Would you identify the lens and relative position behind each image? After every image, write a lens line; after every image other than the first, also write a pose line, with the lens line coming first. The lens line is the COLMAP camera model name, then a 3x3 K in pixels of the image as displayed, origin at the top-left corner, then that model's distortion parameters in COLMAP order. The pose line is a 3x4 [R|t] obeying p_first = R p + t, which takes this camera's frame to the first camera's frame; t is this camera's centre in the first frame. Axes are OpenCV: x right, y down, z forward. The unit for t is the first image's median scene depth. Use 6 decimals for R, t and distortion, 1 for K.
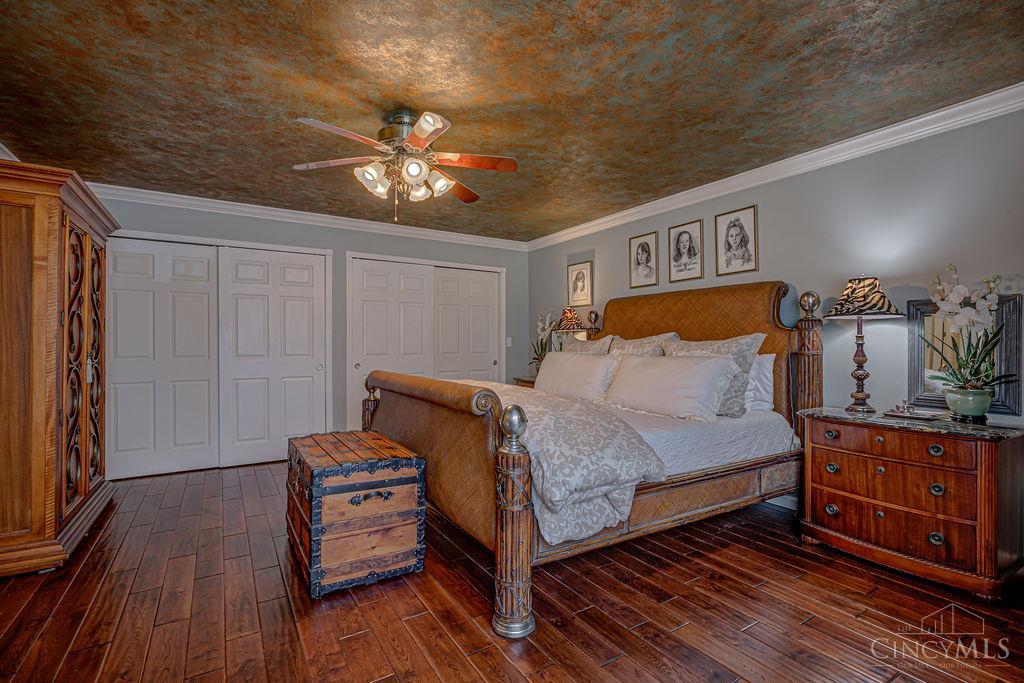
lens RADIAL K [[470.5, 0, 504.6], [0, 470.5, 340.9], [0, 0, 1]] dist [-0.003583, 0.000355]
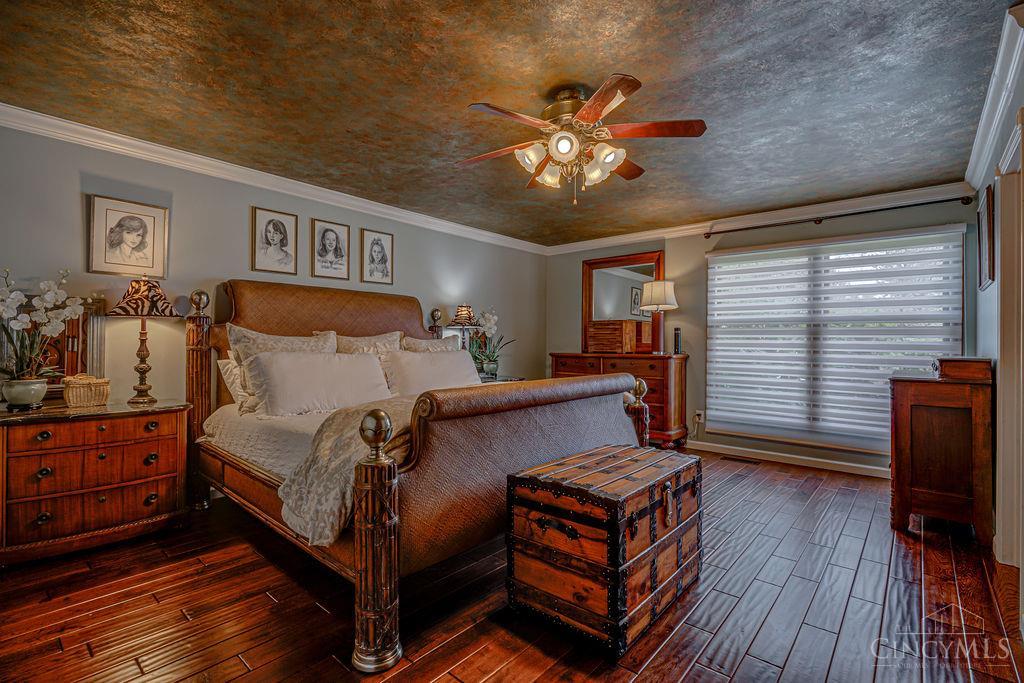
lens RADIAL K [[470.5, 0, 506.3], [0, 470.5, 338.7], [0, 0, 1]] dist [-0.003583, 0.000355]
pose [[-0.291901, -0.005172, 0.956434, -0.695525], [-0.022138, 0.999754, -0.001350, -0.005314], [-0.956192, -0.021568, -0.291944, 0.929730]]
